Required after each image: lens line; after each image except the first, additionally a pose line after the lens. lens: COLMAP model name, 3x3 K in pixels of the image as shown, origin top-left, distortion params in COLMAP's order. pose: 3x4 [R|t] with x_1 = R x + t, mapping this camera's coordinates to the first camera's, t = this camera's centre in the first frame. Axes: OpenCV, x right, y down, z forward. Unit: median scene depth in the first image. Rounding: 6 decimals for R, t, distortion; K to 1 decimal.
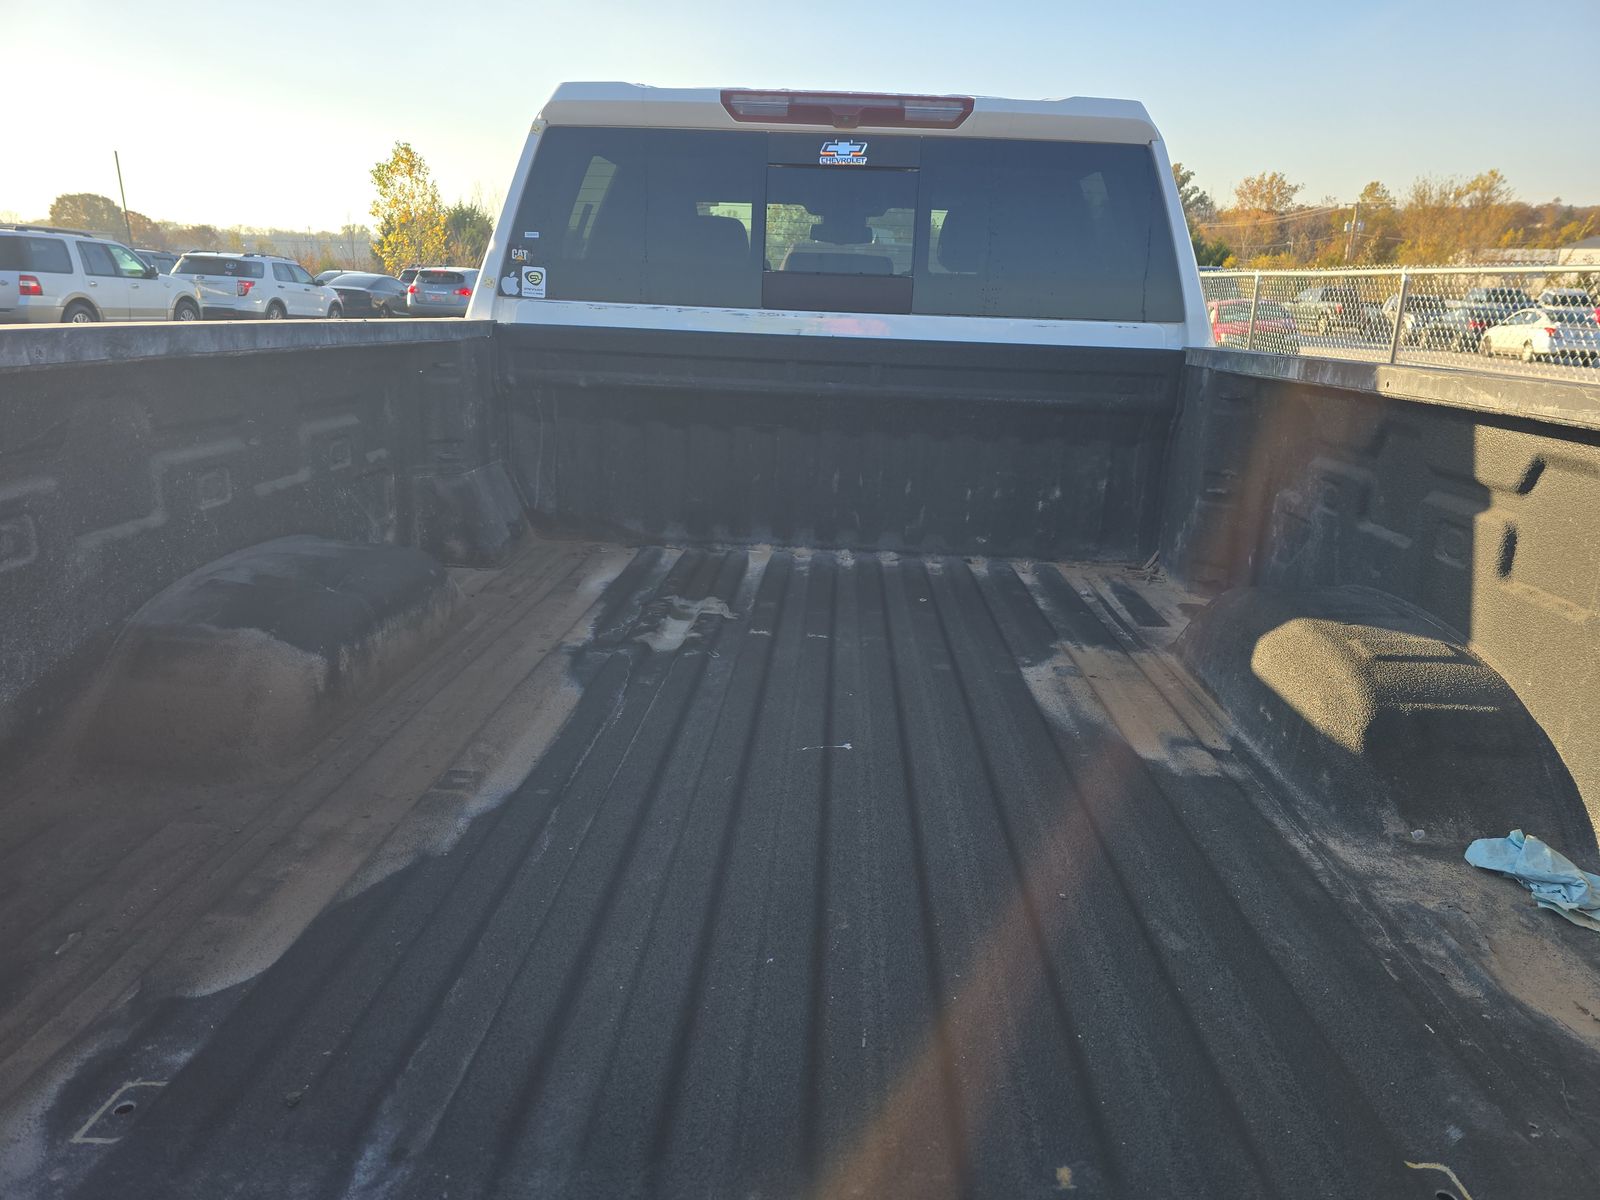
lens RADIAL K [[1071.1, 0, 798.8], [0, 1071.1, 608.0], [0, 0, 1]] dist [0.049296, -0.046887]
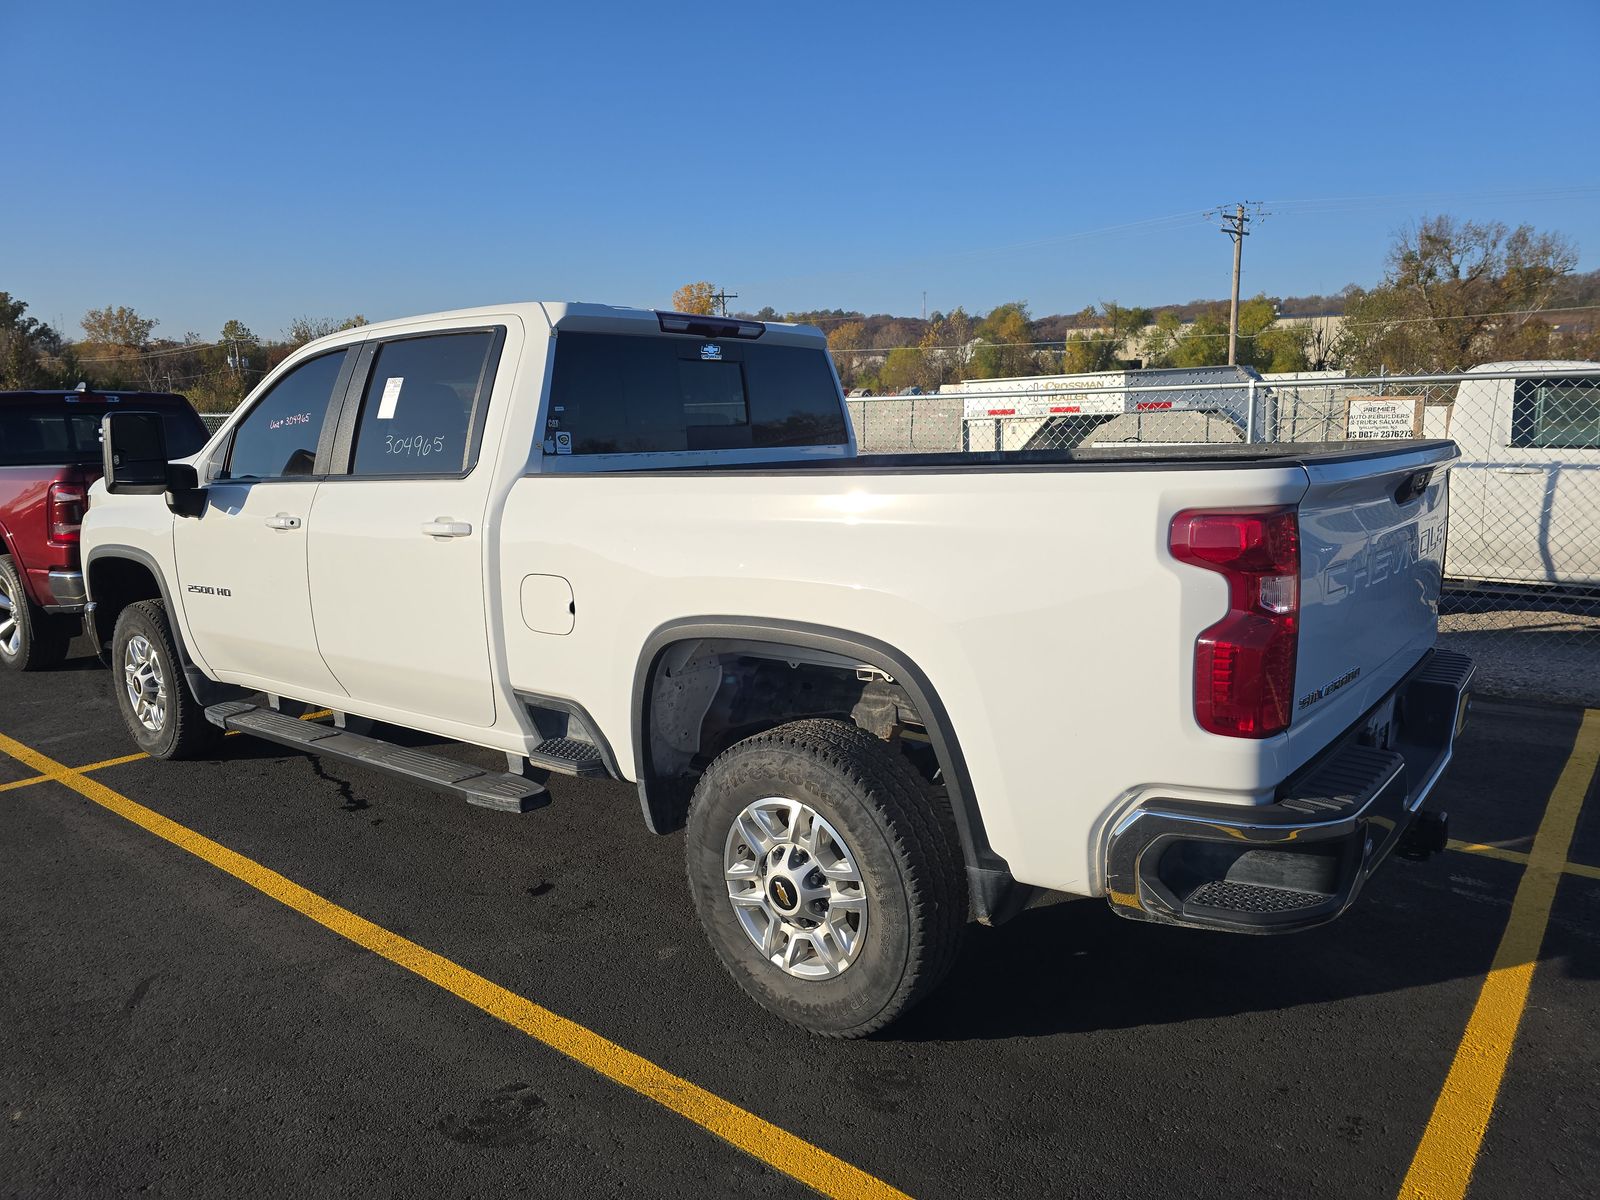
lens RADIAL K [[1071.1, 0, 799.6], [0, 1071.1, 607.5], [0, 0, 1]] dist [0.049296, -0.046887]
pose [[0.589703, -0.178397, 0.787671, -0.092208], [0.267414, 0.963414, 0.017996, -0.004256], [-0.762063, 0.200022, 0.615834, 0.000412]]
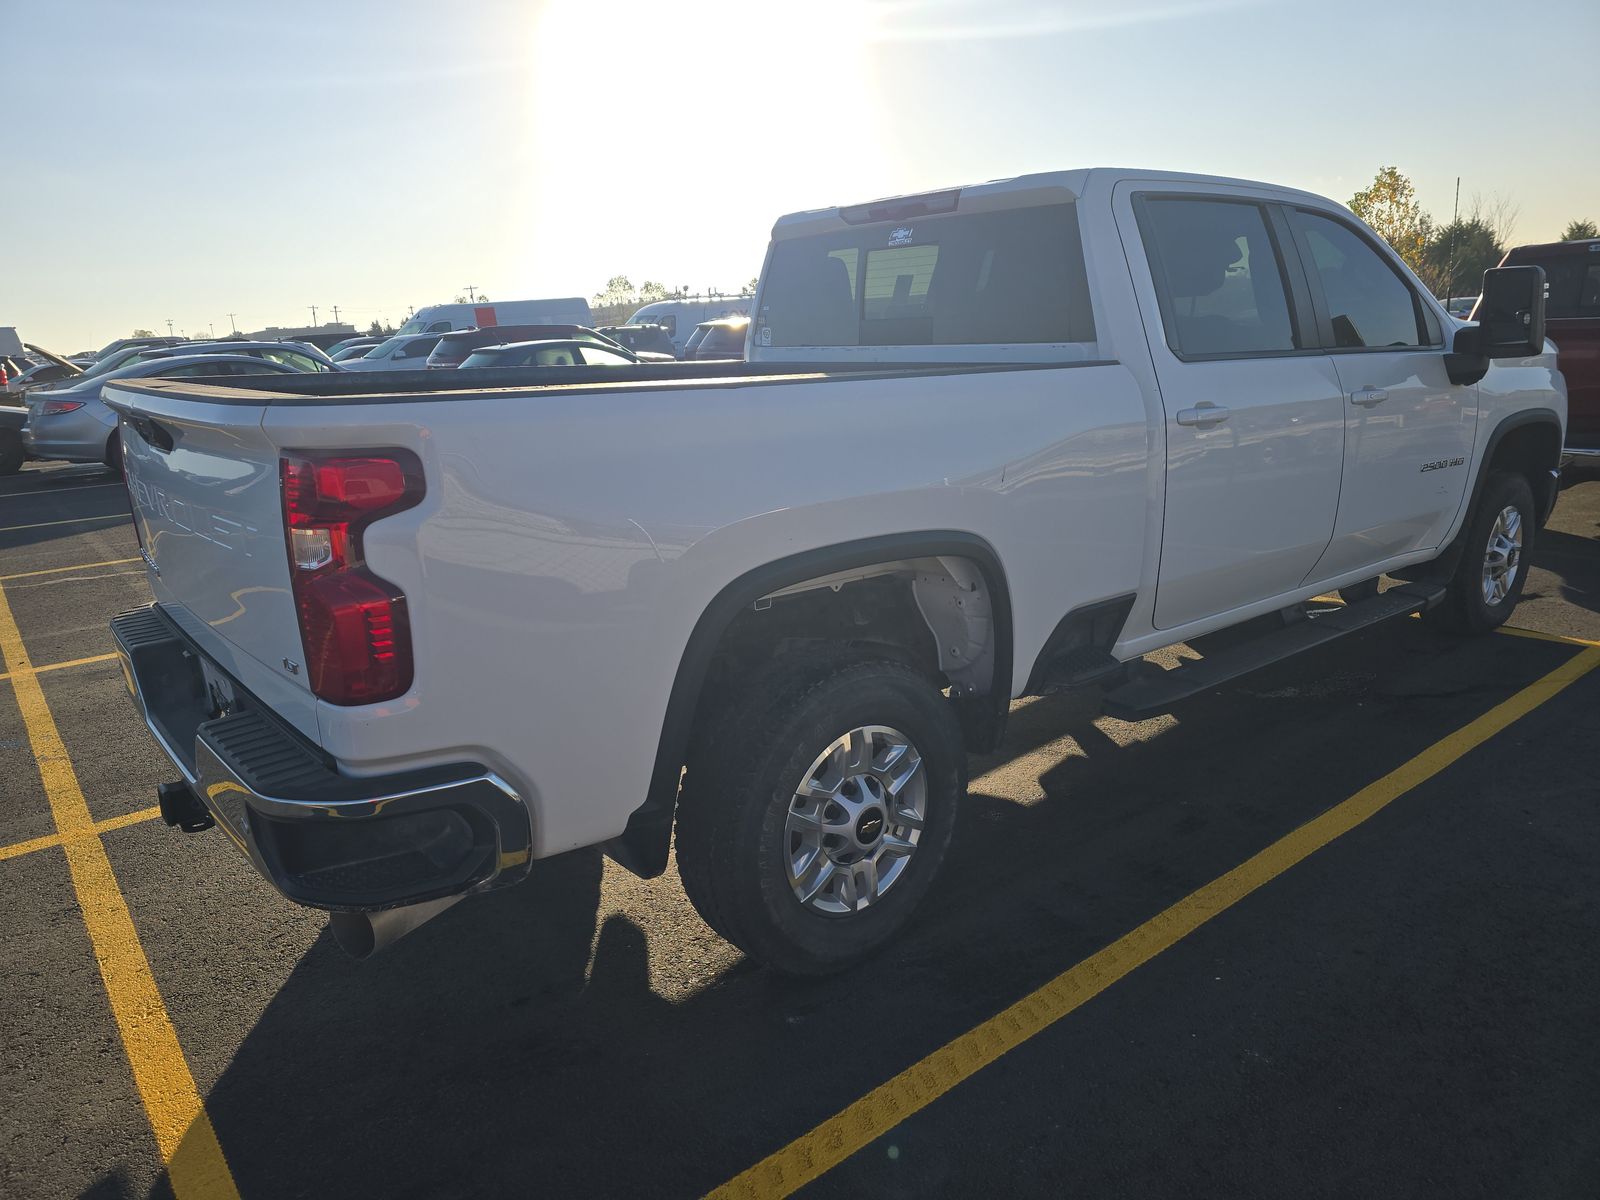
lens RADIAL K [[1071.1, 0, 805.4], [0, 1071.1, 606.6], [0, 0, 1]] dist [0.049296, -0.046887]
pose [[0.669928, 0.128467, -0.731227, 0.084176], [-0.151270, 0.987874, 0.034967, 0.003186], [0.726852, 0.087187, 0.681237, -0.003406]]
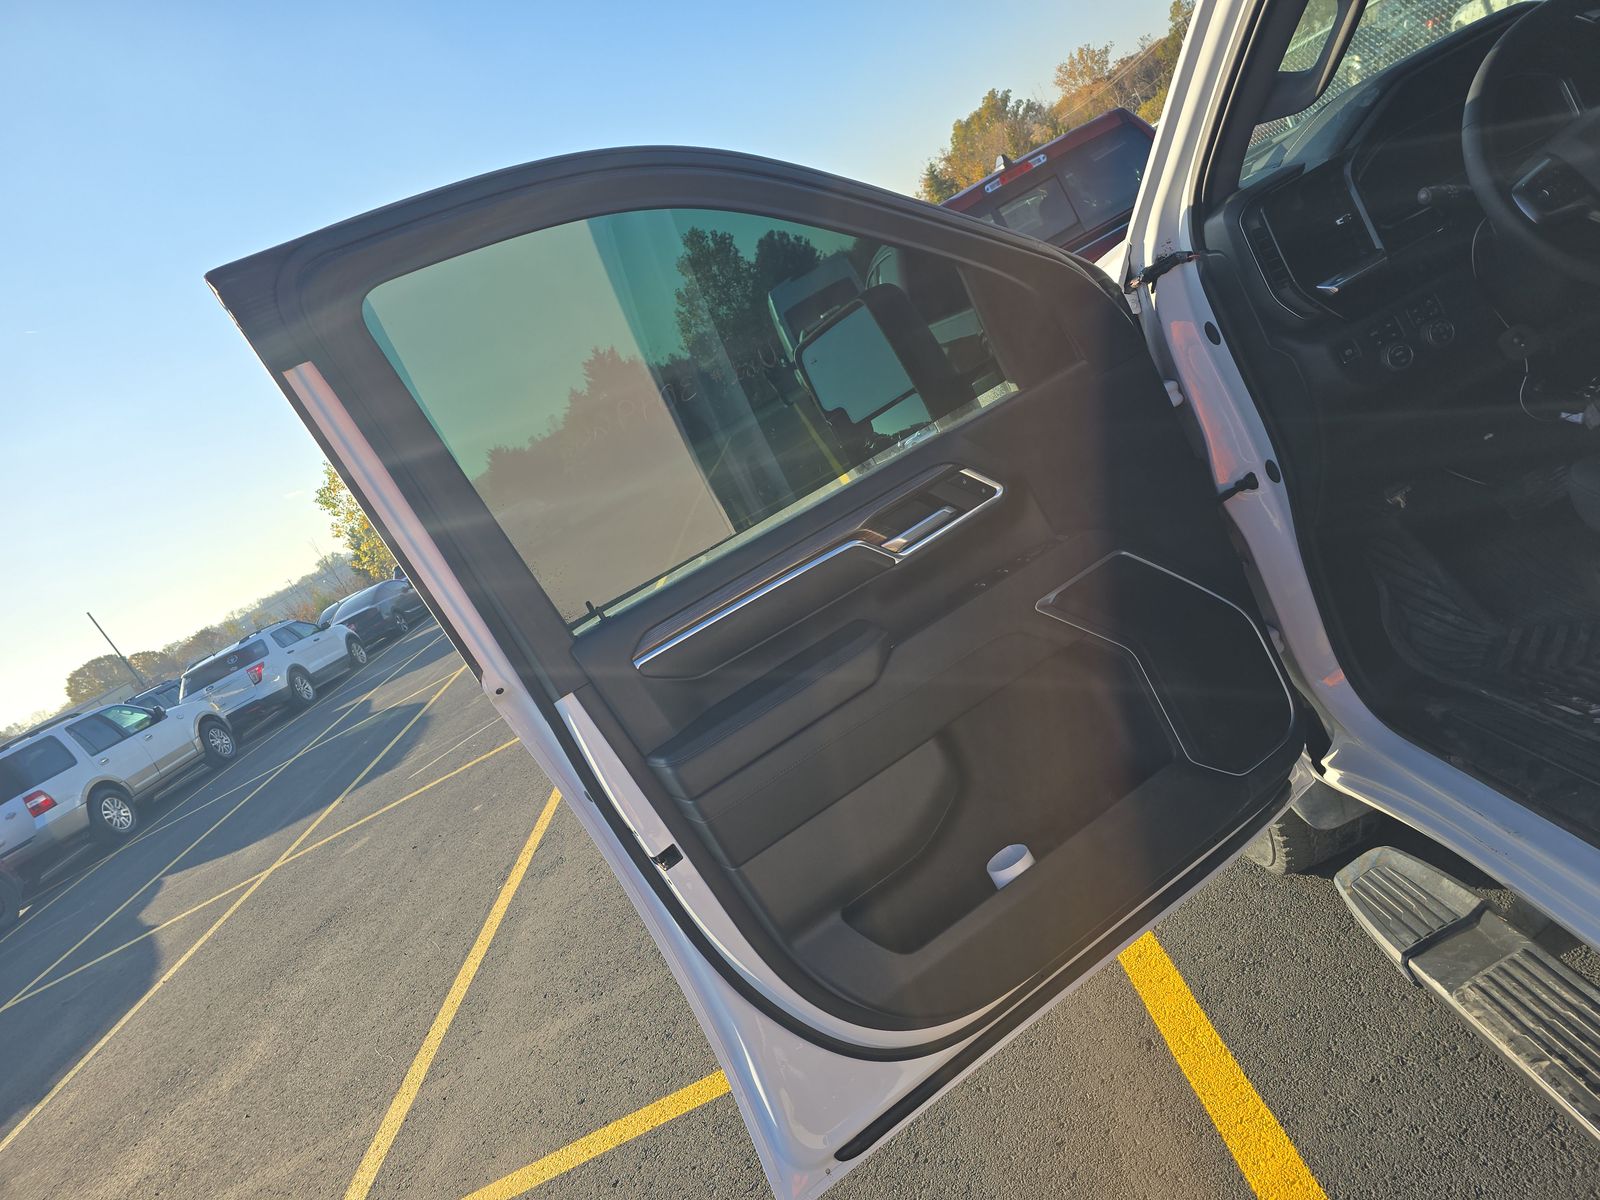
lens RADIAL K [[1071.1, 0, 797.3], [0, 1071.1, 600.4], [0, 0, 1]] dist [0.049296, -0.046887]
pose [[0.863644, -0.502760, -0.036768, -0.041645], [0.498430, 0.862562, -0.086917, -0.031941], [0.075413, 0.056739, 0.995537, 0.094393]]
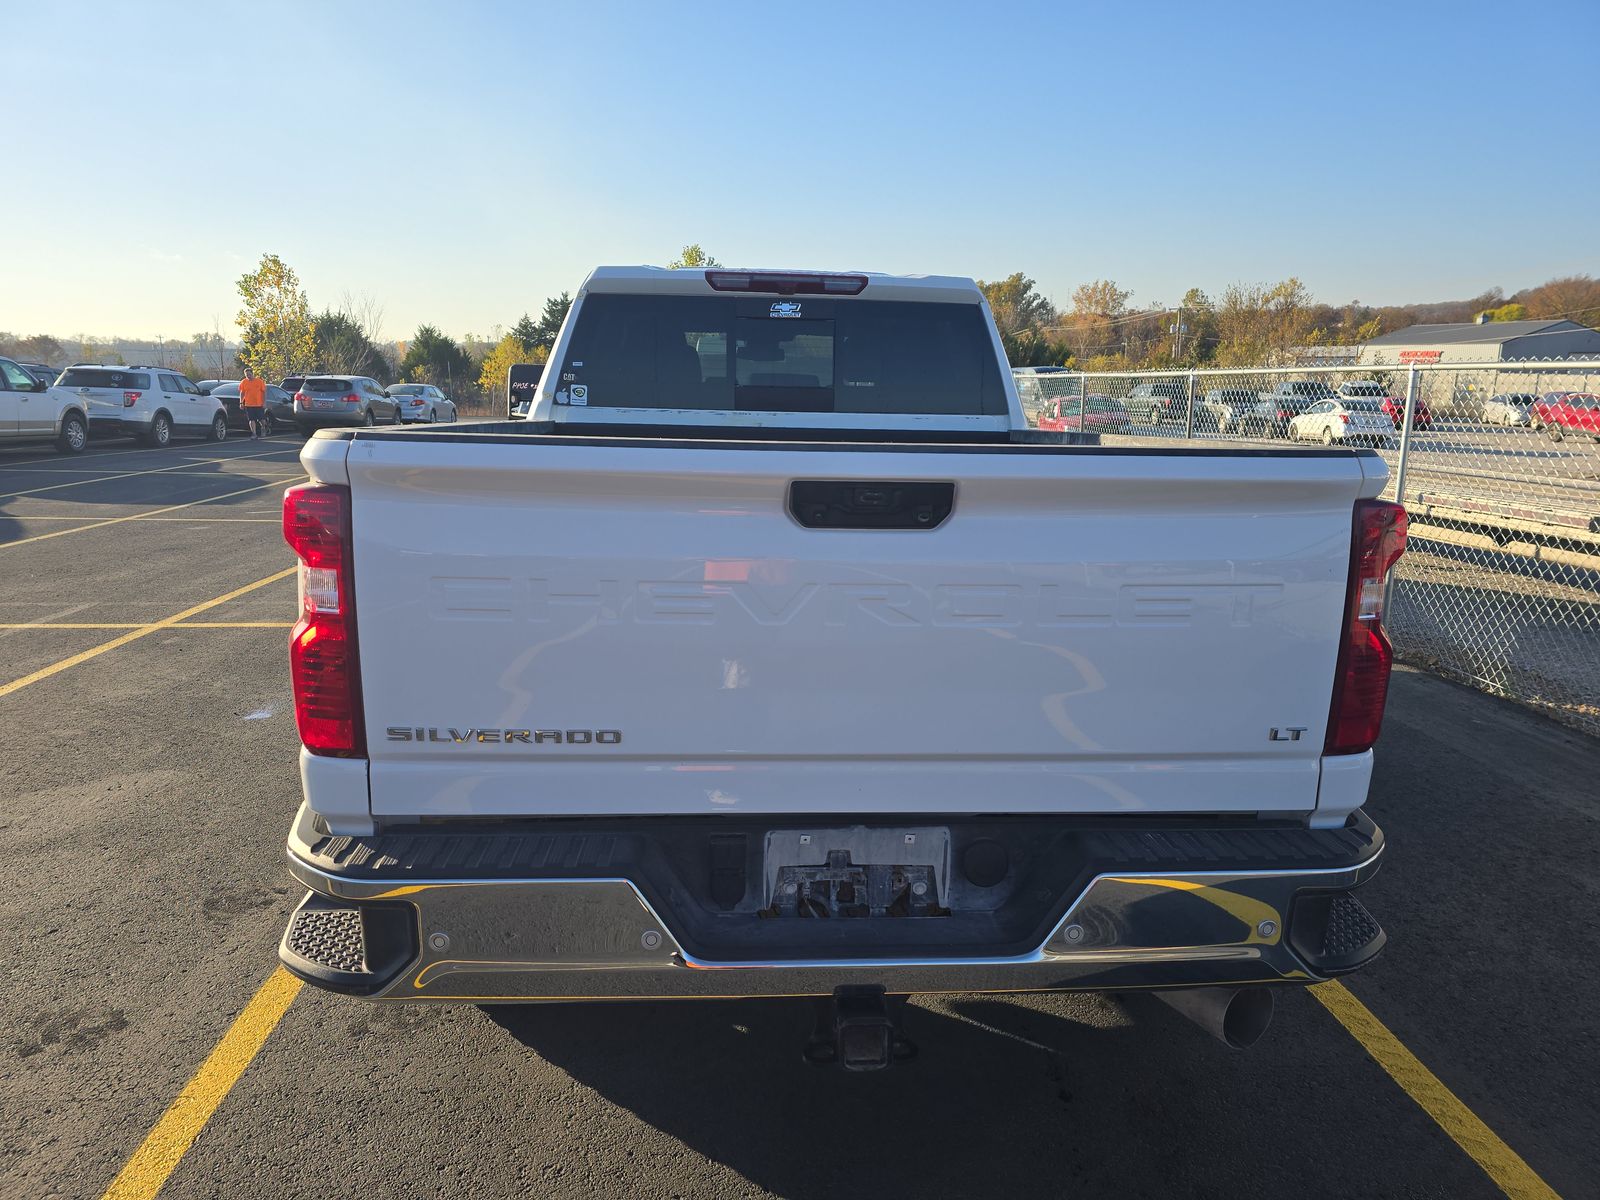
lens RADIAL K [[1071.1, 0, 802.9], [0, 1071.1, 600.2], [0, 0, 1]] dist [0.049296, -0.046887]
pose [[0.992459, -0.037658, 0.116649, -0.009917], [0.048511, 0.994610, -0.091643, 0.010043], [-0.112570, 0.096611, 0.988936, -0.036673]]
